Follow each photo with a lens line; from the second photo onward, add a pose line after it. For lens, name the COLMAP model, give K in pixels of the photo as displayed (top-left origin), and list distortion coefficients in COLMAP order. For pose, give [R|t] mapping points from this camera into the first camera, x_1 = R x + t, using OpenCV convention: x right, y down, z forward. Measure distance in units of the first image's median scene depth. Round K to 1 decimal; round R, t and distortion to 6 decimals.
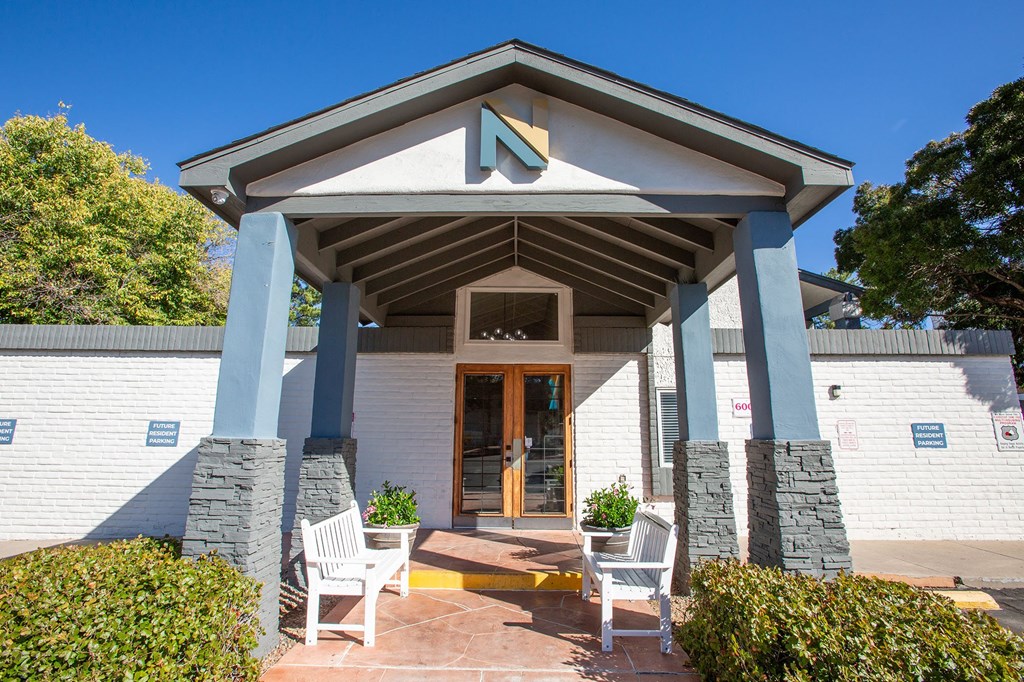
lens RADIAL K [[461.1, 0, 512.0], [0, 461.1, 341.0], [0, 0, 1]] dist [-0.037595, 0.000275]
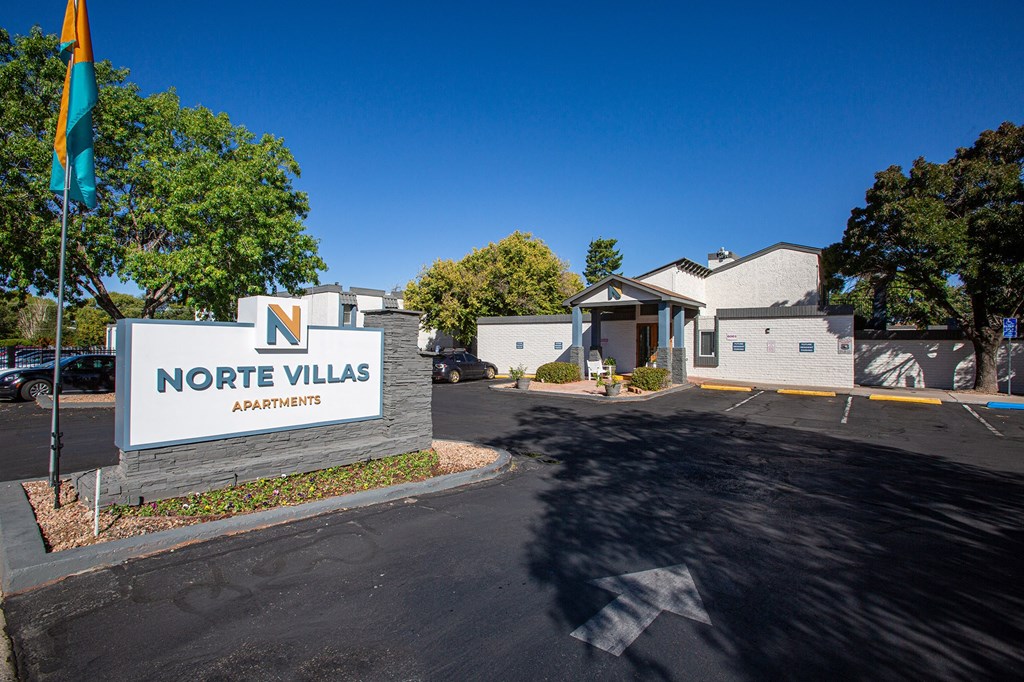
lens RADIAL K [[461.1, 0, 512.0], [0, 461.1, 341.0], [0, 0, 1]] dist [-0.037595, 0.000275]
pose [[0.773977, -0.003379, -0.633205, 1.522198], [0.124210, 0.981369, 0.146586, -0.499627], [0.620912, -0.192105, 0.759976, -2.428190]]
